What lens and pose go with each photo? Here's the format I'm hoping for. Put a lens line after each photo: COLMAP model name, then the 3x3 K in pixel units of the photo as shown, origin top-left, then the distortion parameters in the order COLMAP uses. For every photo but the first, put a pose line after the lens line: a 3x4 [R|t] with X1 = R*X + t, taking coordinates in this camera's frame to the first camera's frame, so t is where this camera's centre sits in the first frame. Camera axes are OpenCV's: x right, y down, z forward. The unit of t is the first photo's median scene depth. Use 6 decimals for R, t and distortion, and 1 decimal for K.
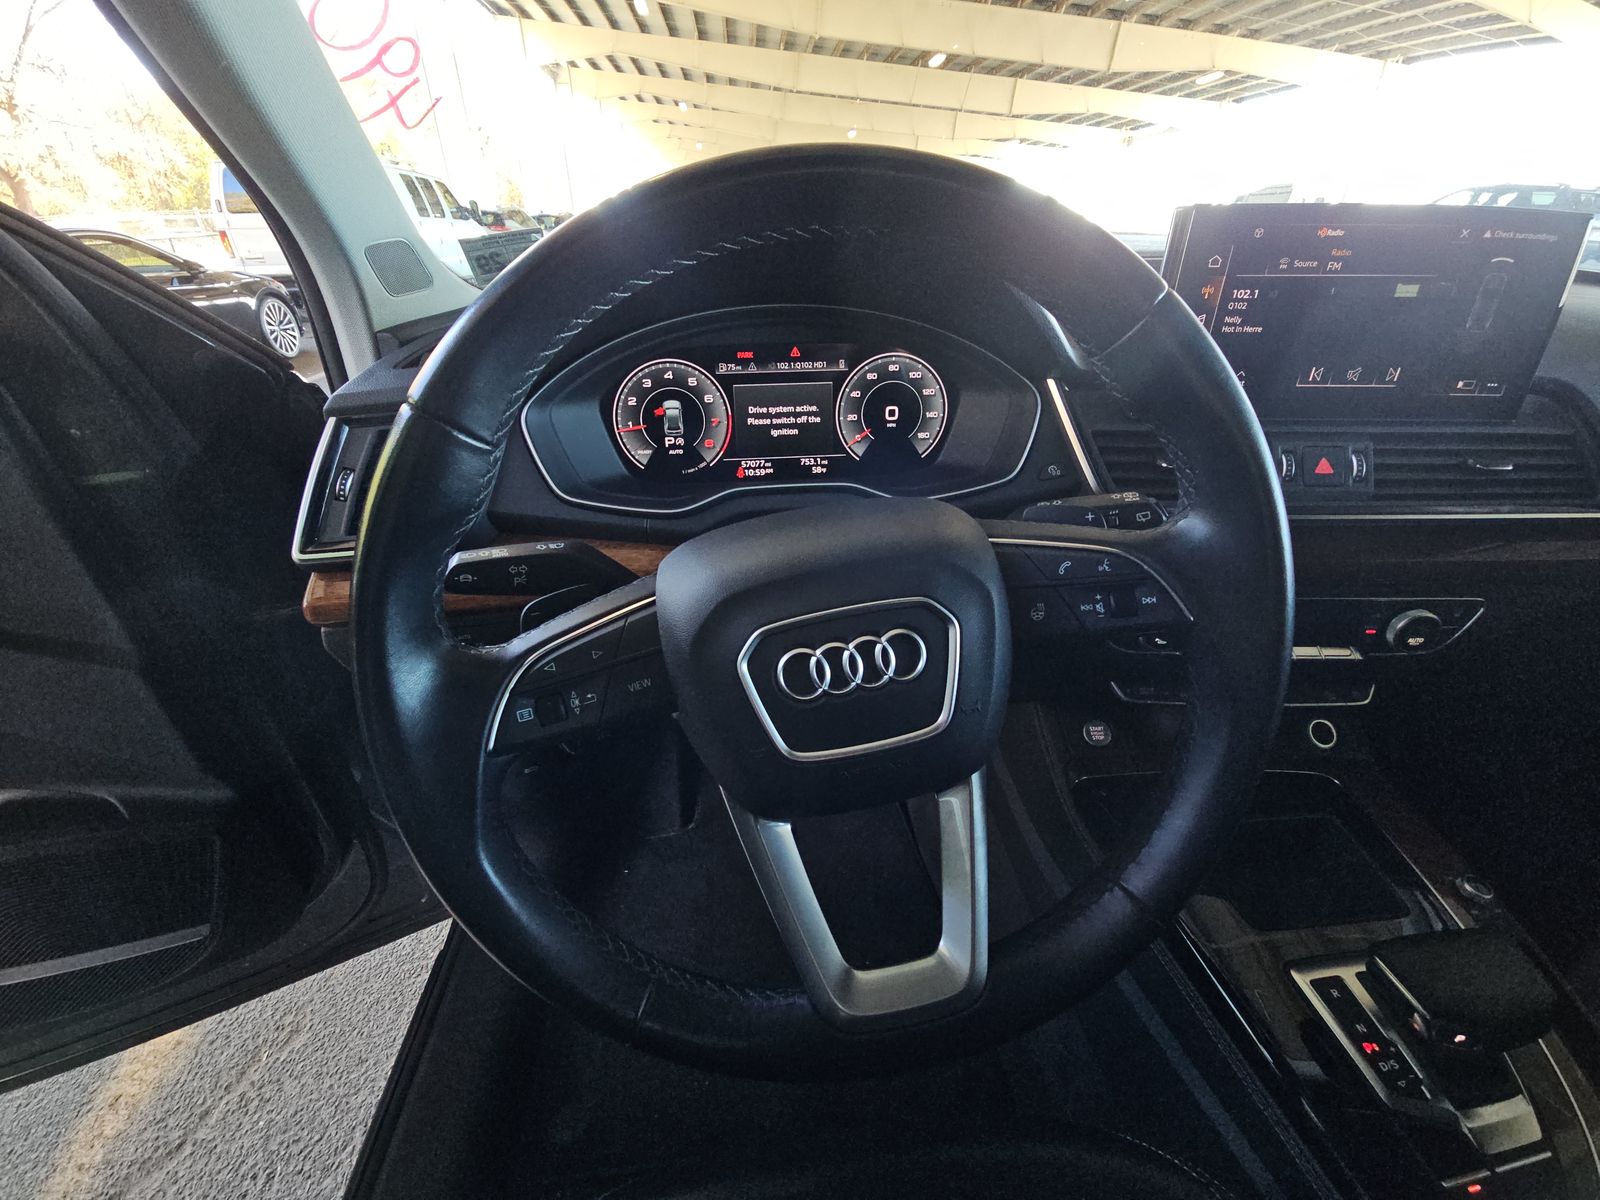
lens RADIAL K [[649.1, 0, 798.5], [0, 649.1, 594.4], [0, 0, 1]] dist [0.008863, -0.007528]
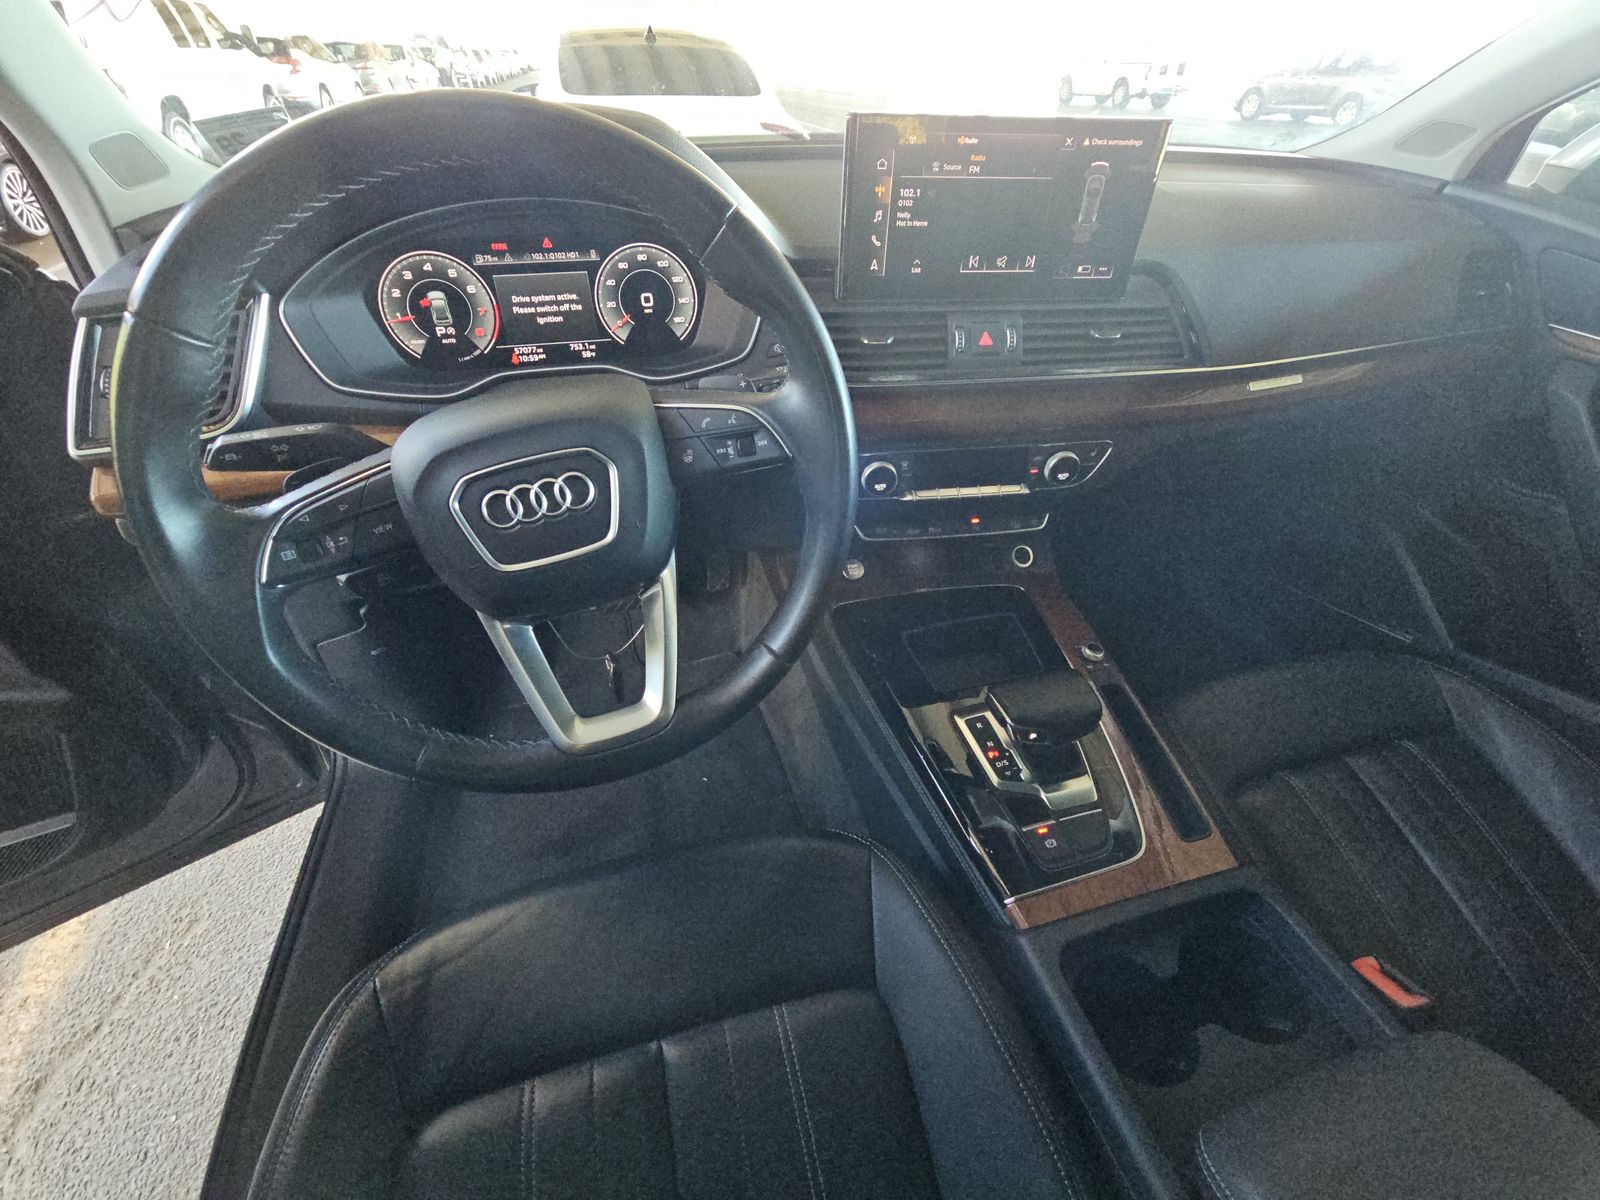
lens RADIAL K [[649.1, 0, 798.5], [0, 649.1, 594.4], [0, 0, 1]] dist [0.008863, -0.007528]
pose [[0.986047, -0.084250, 0.143571, 0.203346], [0.059382, 0.983749, 0.169444, 0.050772], [-0.155514, -0.158554, 0.975026, -0.232817]]
